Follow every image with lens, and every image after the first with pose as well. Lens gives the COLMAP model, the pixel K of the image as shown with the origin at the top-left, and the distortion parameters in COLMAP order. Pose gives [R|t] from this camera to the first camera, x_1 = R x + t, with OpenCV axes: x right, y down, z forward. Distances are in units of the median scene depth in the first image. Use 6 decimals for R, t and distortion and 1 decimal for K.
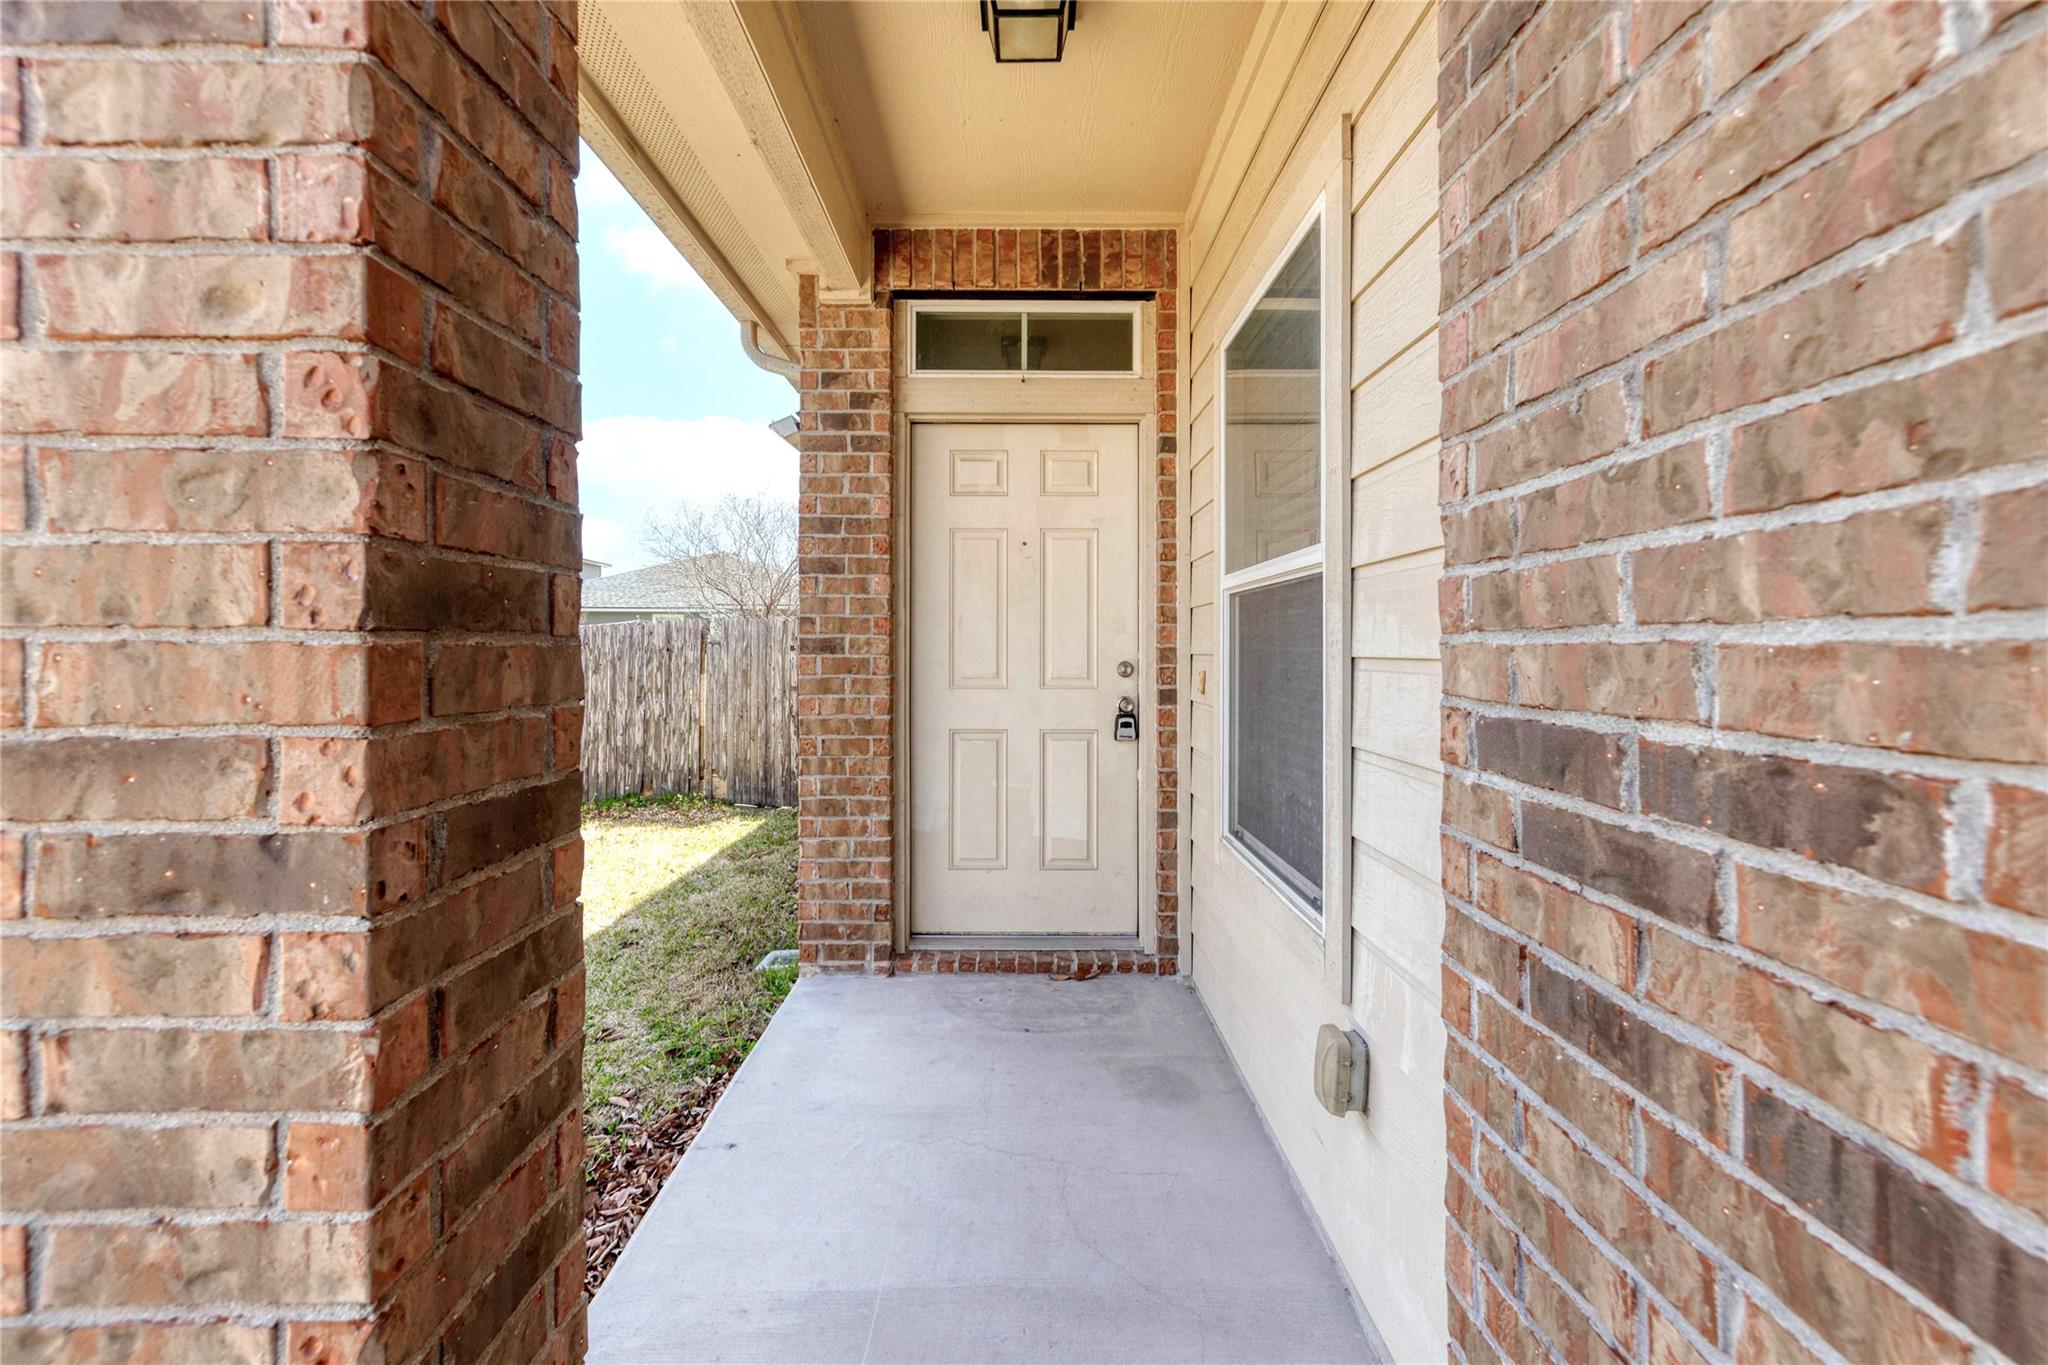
lens RADIAL K [[875.7, 0, 1011.9], [0, 875.7, 655.1], [0, 0, 1]] dist [0.016102, -0.000017]
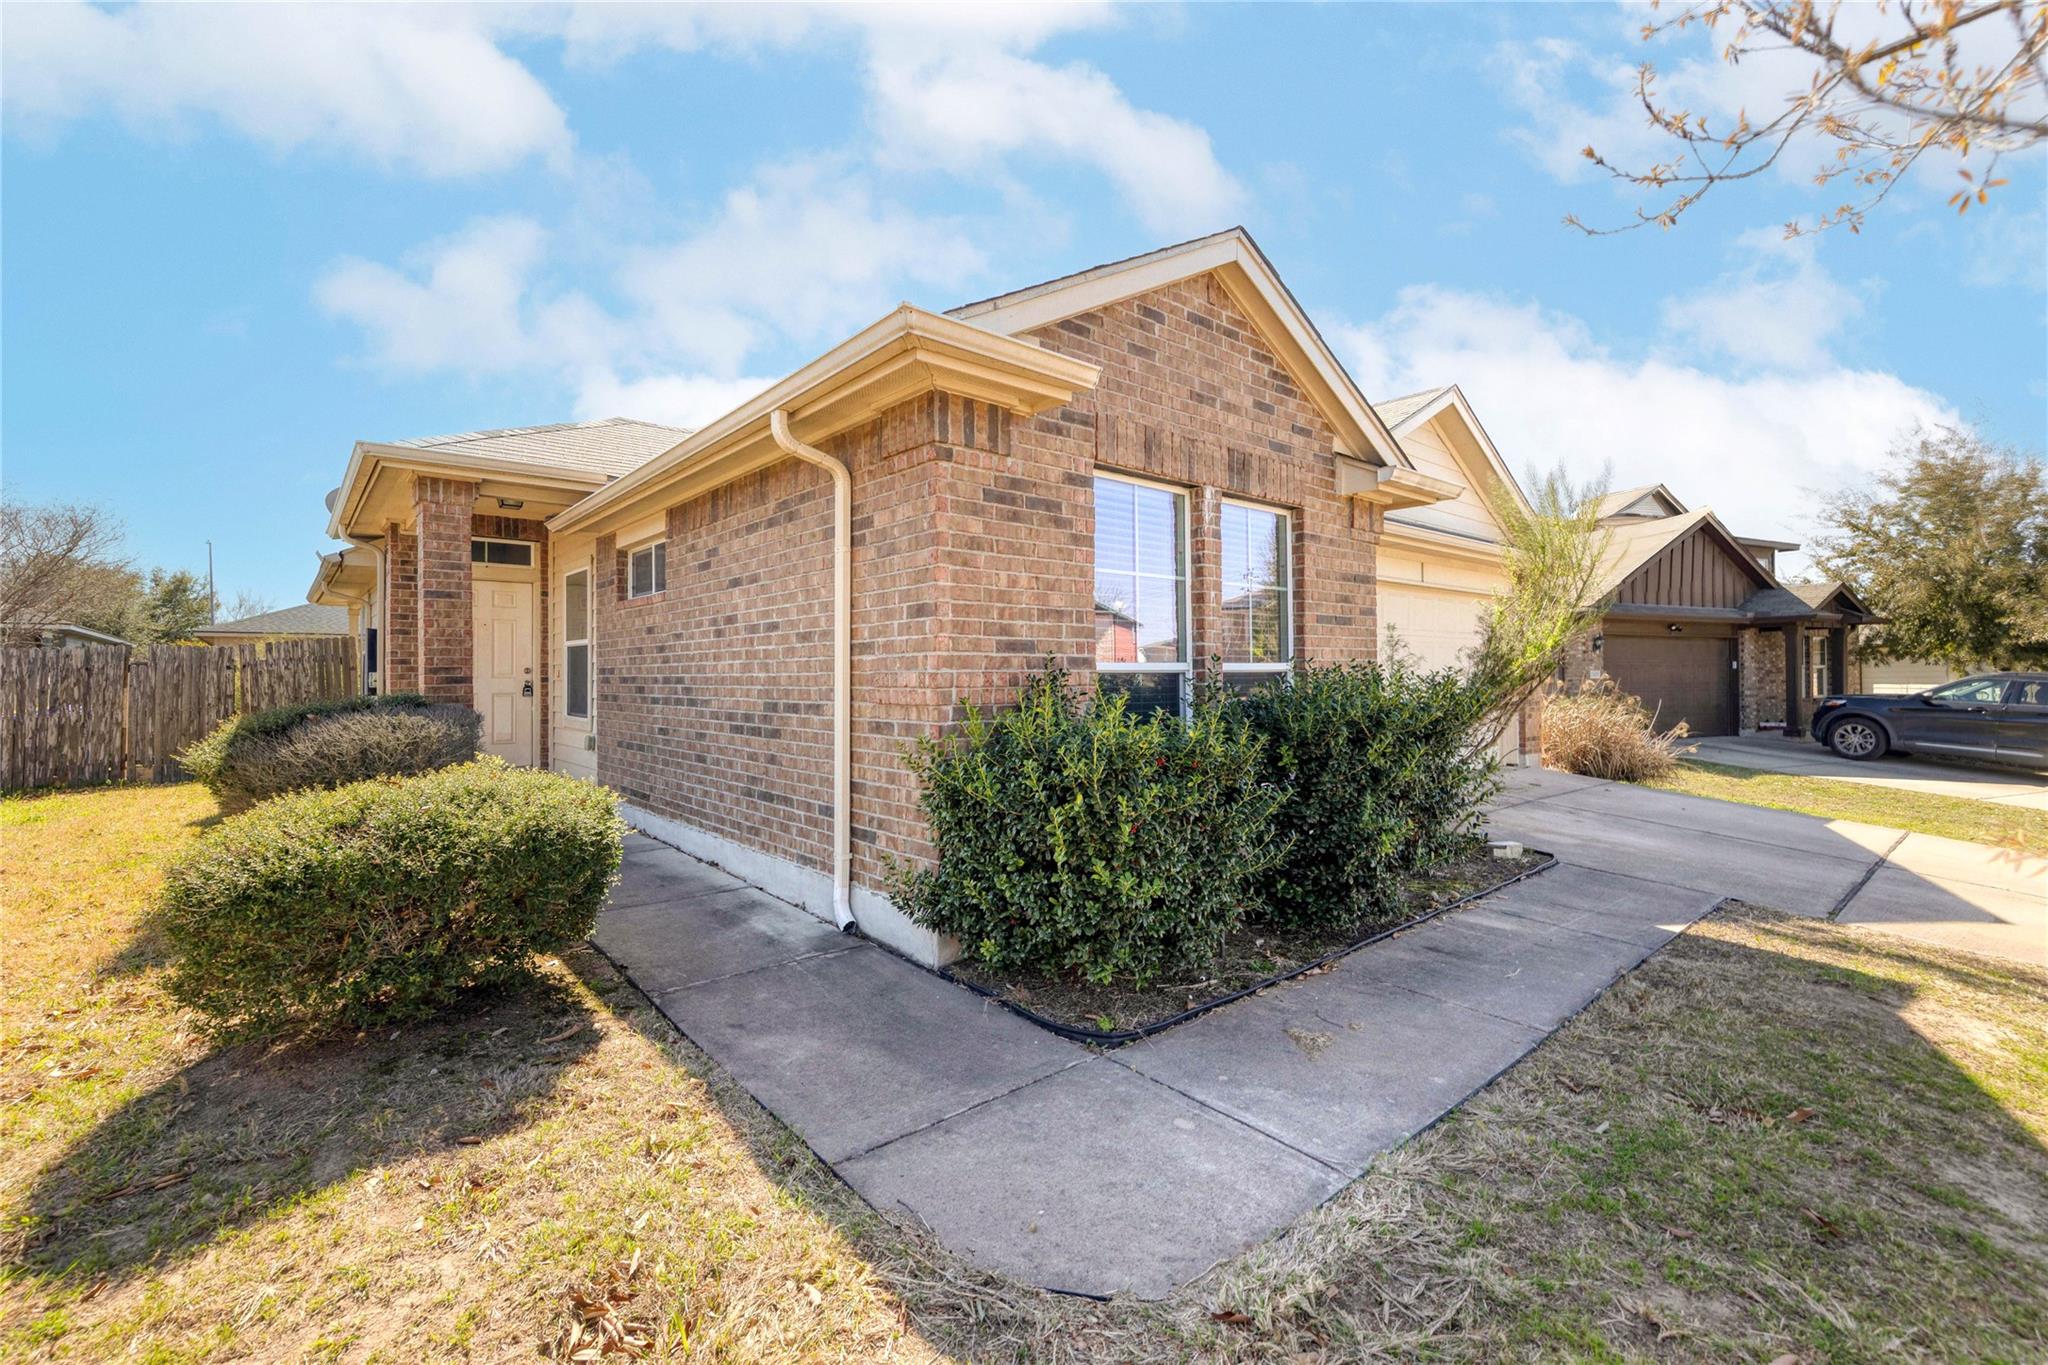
lens RADIAL K [[875.7, 0, 1011.9], [0, 875.7, 655.1], [0, 0, 1]] dist [0.016102, -0.000017]
pose [[0.769396, 0.008765, 0.638711, -0.426052], [0.010917, 0.999579, -0.026868, 0.052548], [-0.638678, 0.027645, 0.768977, -1.928483]]
